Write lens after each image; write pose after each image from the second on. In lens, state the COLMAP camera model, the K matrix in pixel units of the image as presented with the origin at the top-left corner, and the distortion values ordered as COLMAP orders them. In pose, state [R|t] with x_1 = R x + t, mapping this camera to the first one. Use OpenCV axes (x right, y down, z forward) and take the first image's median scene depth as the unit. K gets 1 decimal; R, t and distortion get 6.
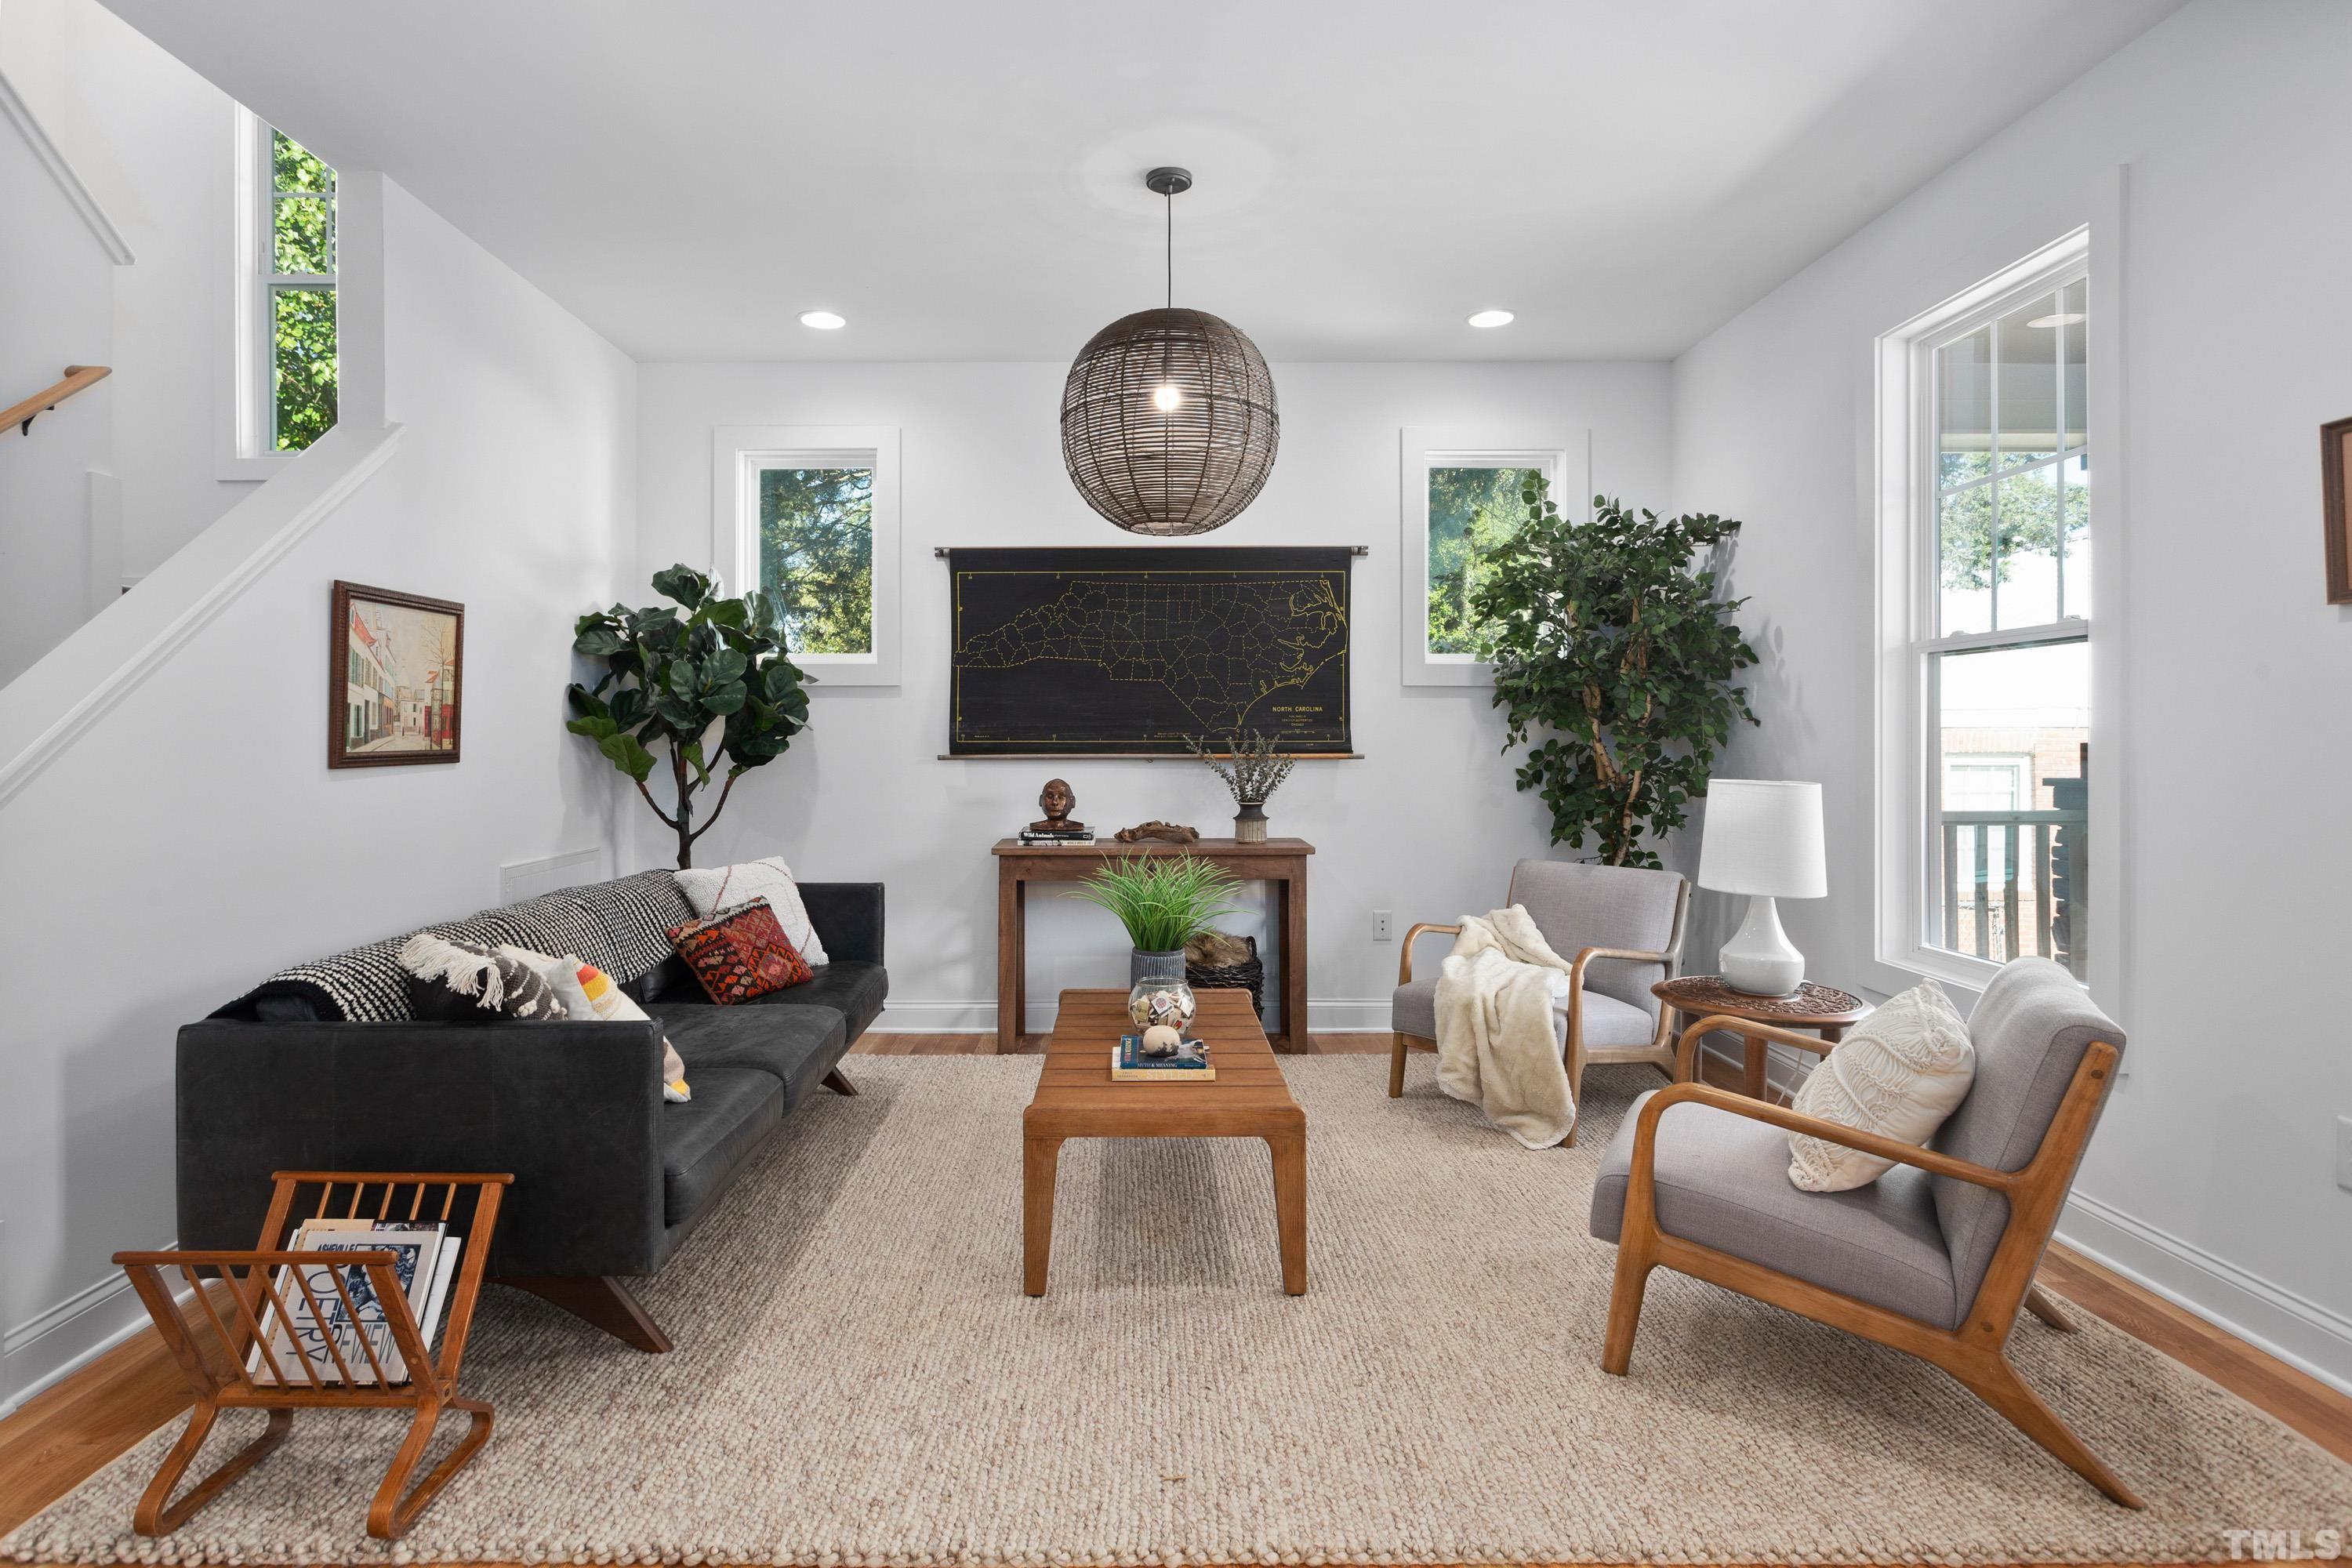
lens RADIAL K [[1185.5, 0, 1166.3], [0, 1185.5, 760.2], [0, 0, 1]] dist [0.013747, 0.000154]
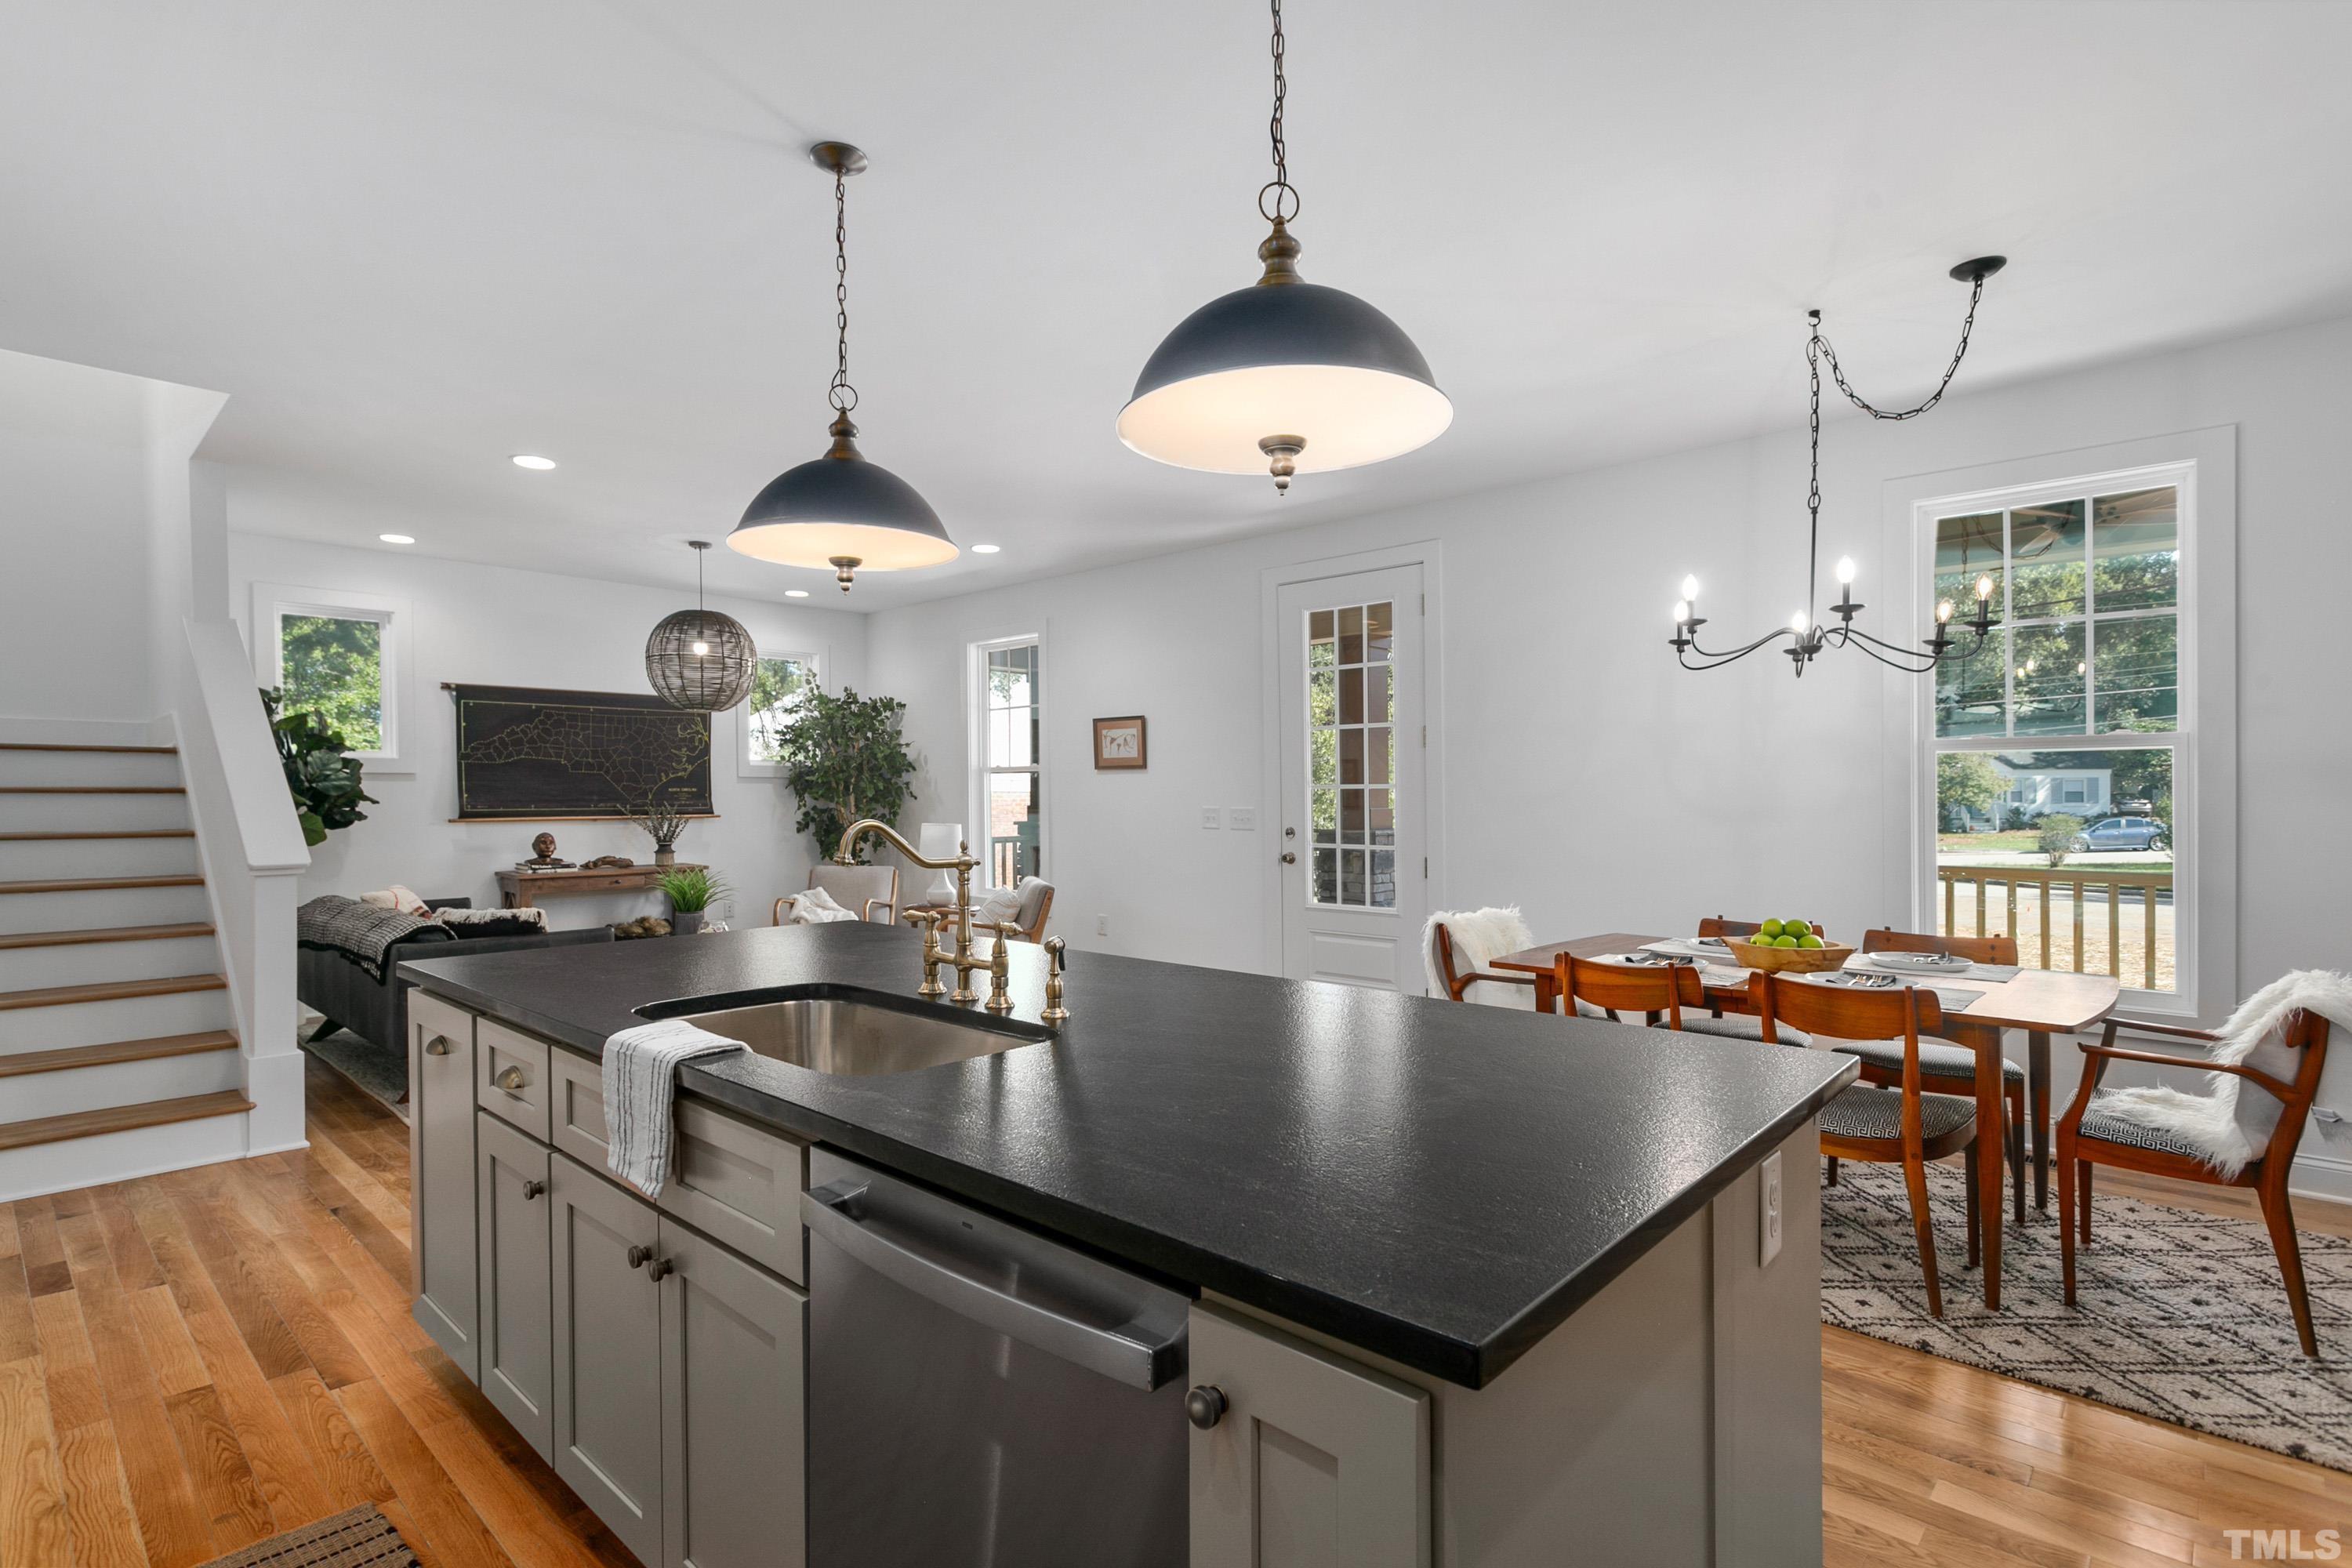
lens RADIAL K [[1120.9, 0, 1170.5], [0, 1120.9, 795.2], [0, 0, 1]] dist [0.003016, 0.000361]
pose [[0.690184, -0.000948, 0.723634, -0.606479], [0.011053, 0.999896, -0.009232, -0.011506], [-0.723550, 0.014371, 0.690123, -0.688046]]
